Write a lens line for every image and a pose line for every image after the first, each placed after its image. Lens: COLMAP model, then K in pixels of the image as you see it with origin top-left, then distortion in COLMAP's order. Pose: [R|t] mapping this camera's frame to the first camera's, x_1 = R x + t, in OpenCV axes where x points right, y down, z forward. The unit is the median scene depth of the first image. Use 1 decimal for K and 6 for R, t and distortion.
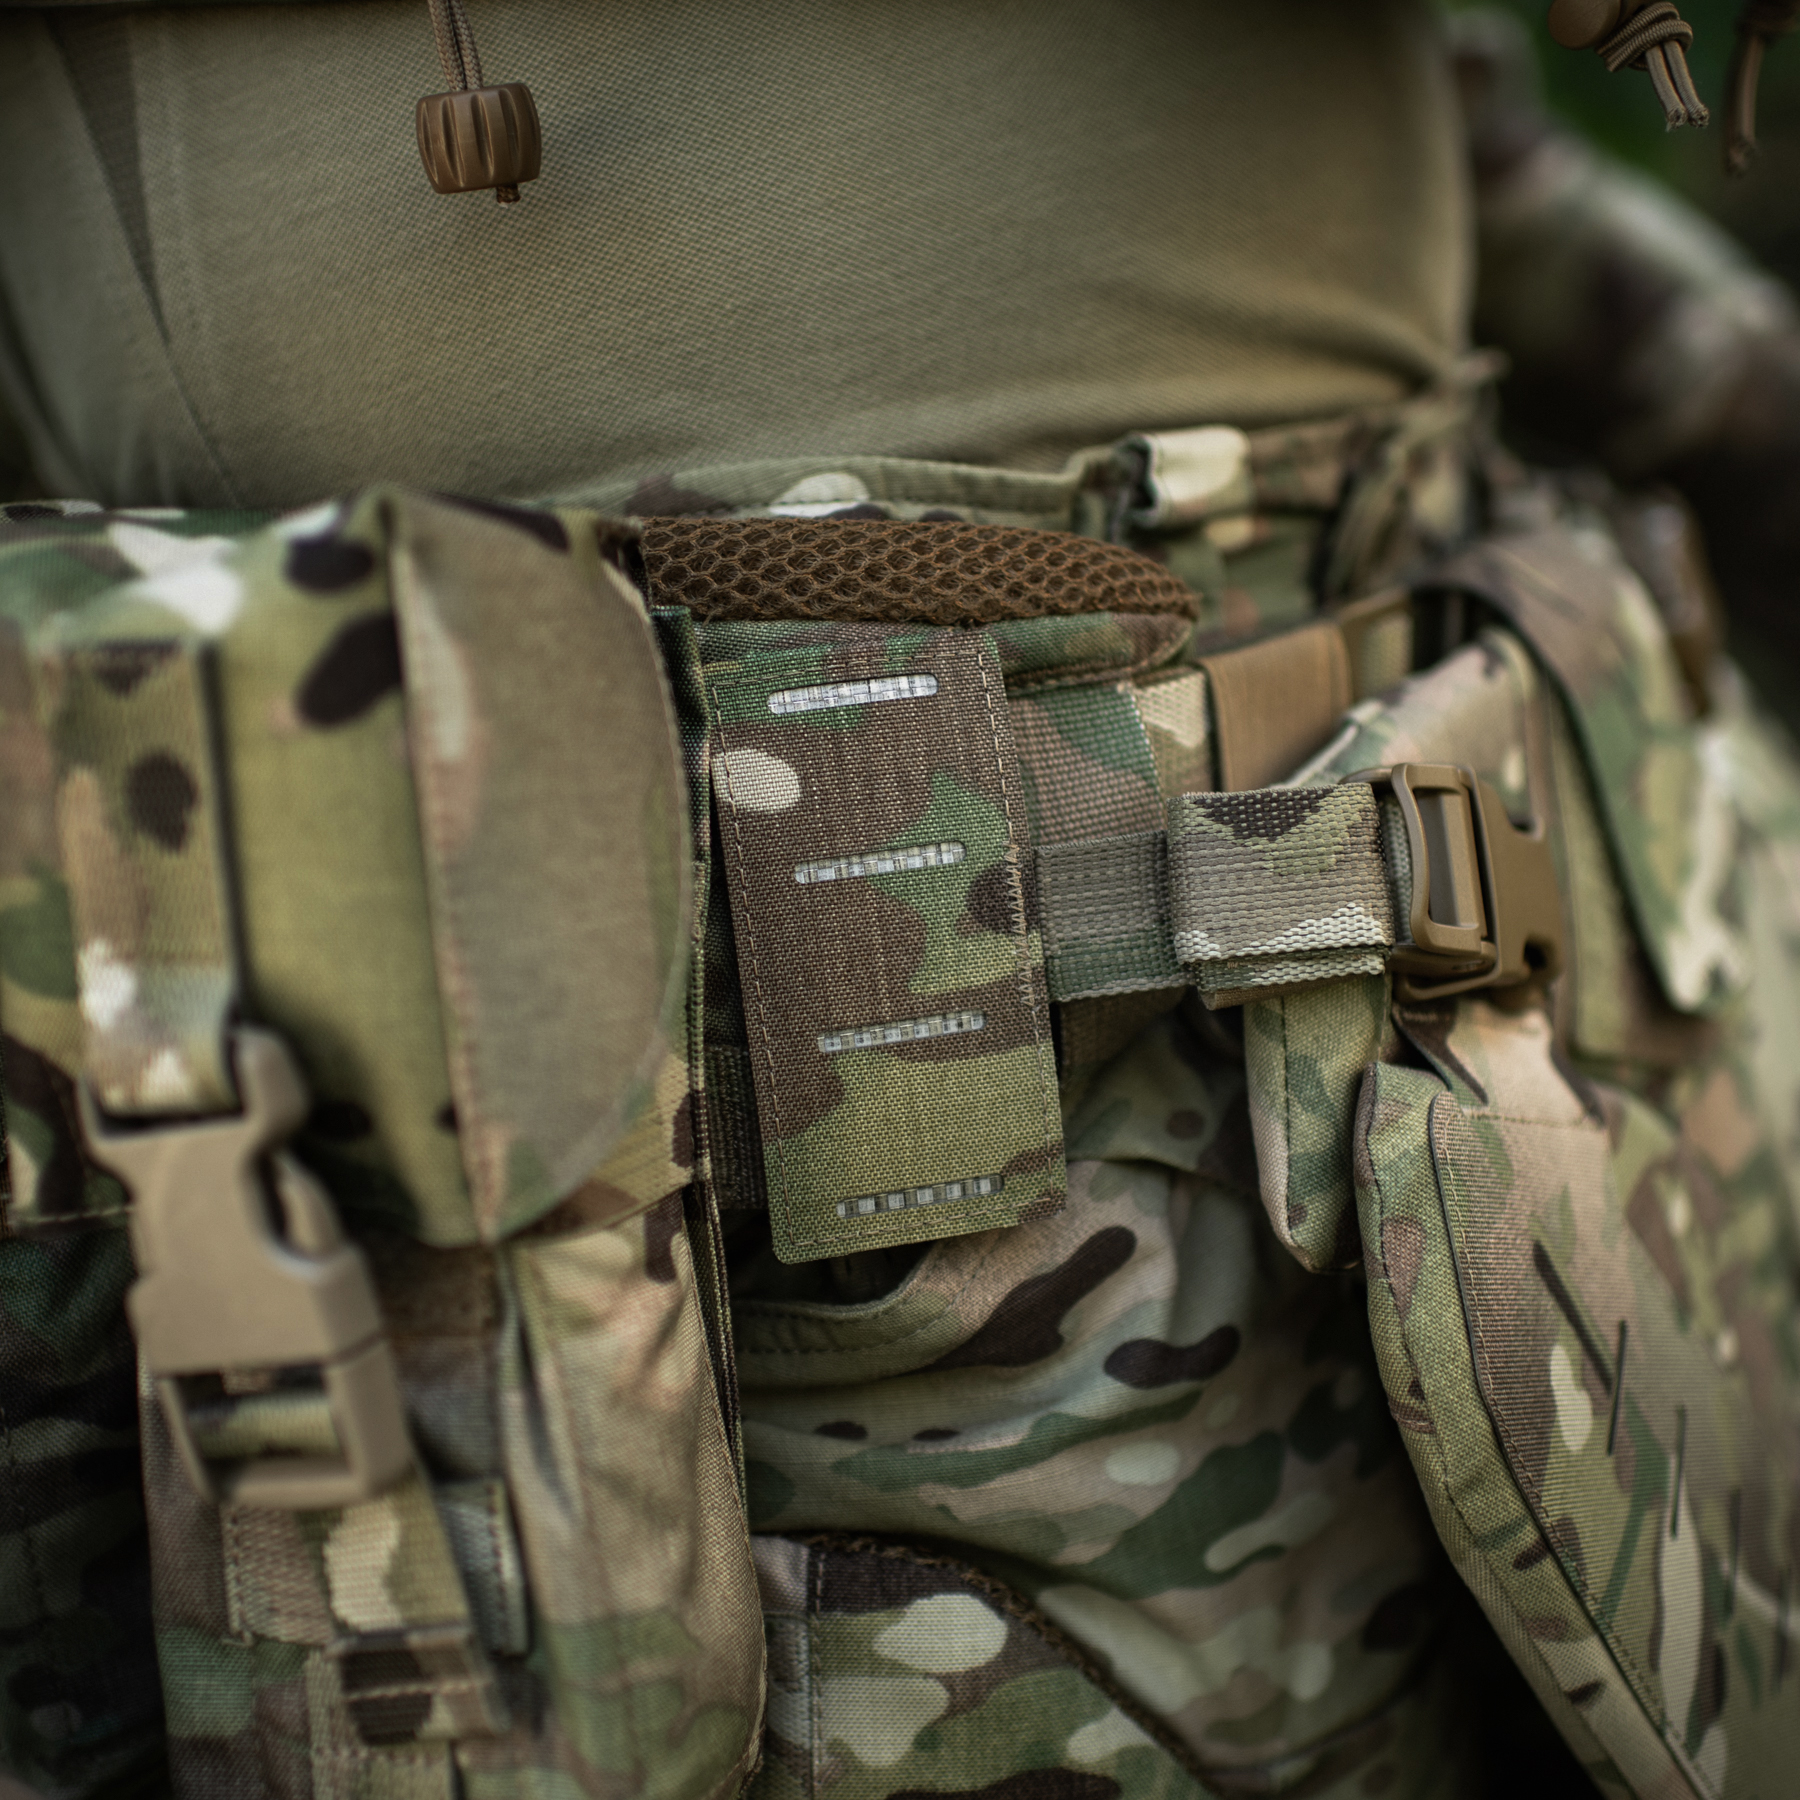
lens RADIAL K [[2819.8, 0, 900.6], [0, 2819.8, 1026.9], [0, 0, 1]] dist [-0.007286, -0.026731]
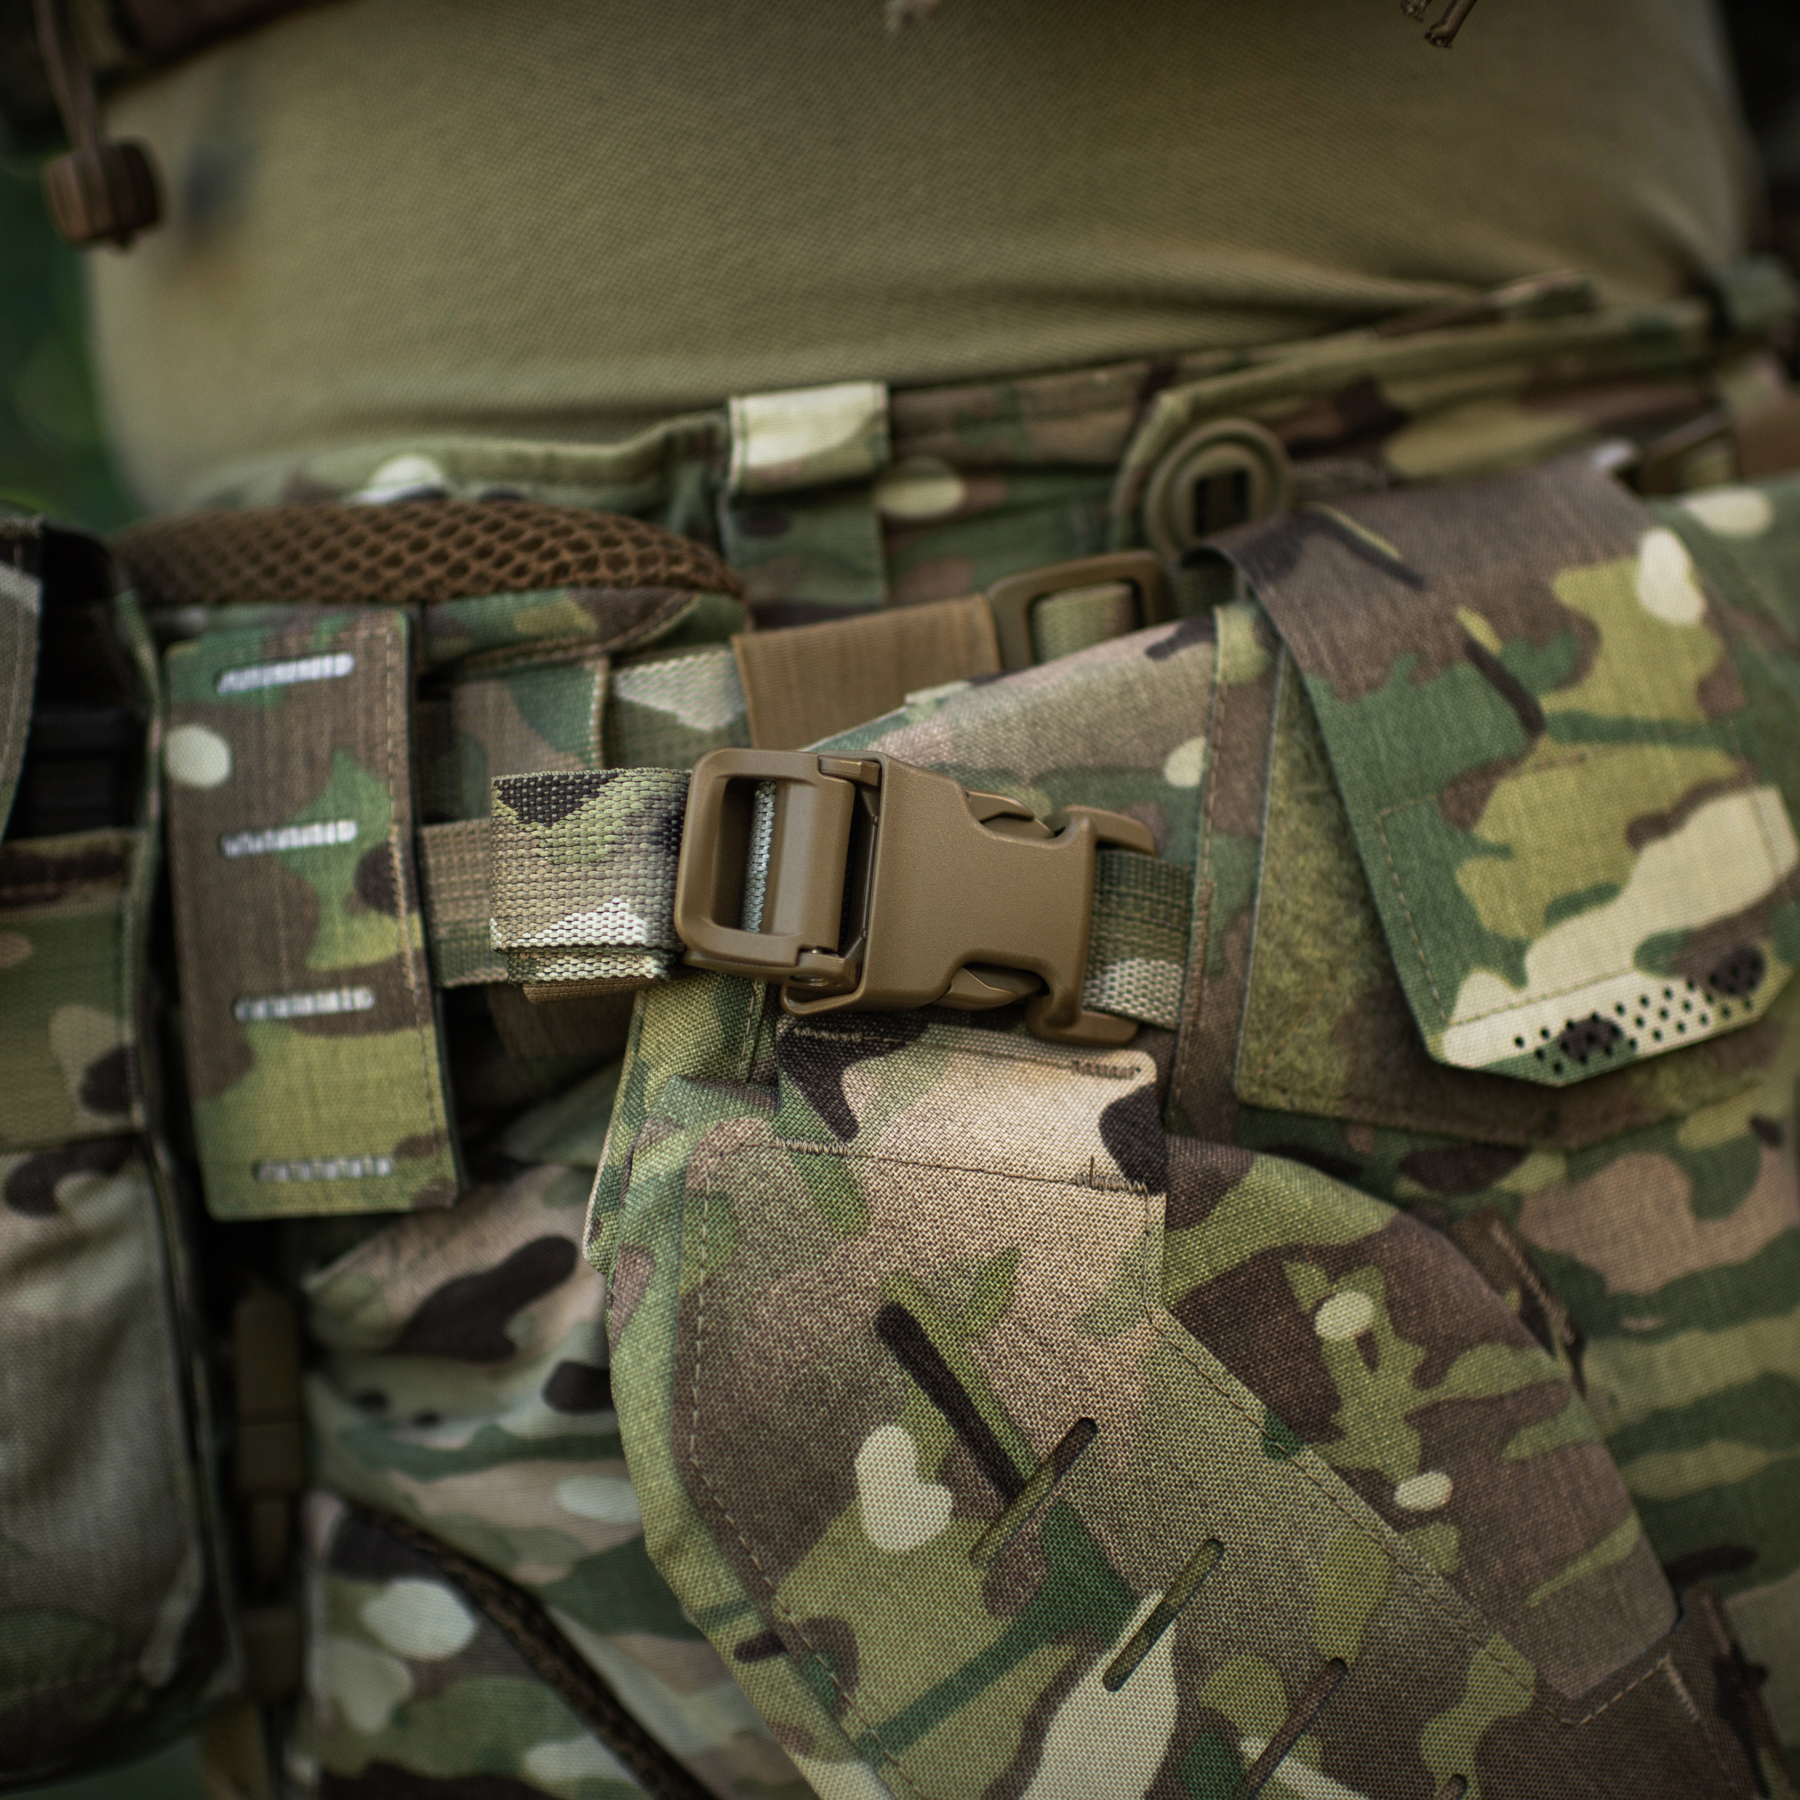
lens RADIAL K [[2936.3, 0, 892.0], [0, 2936.3, 963.0], [0, 0, 1]] dist [-0.134791, 0.058144]
pose [[0.776493, 0.058808, -0.627375, 0.822578], [-0.076187, 0.997093, -0.000832, -0.028528], [0.625503, 0.048443, 0.778717, 0.312489]]
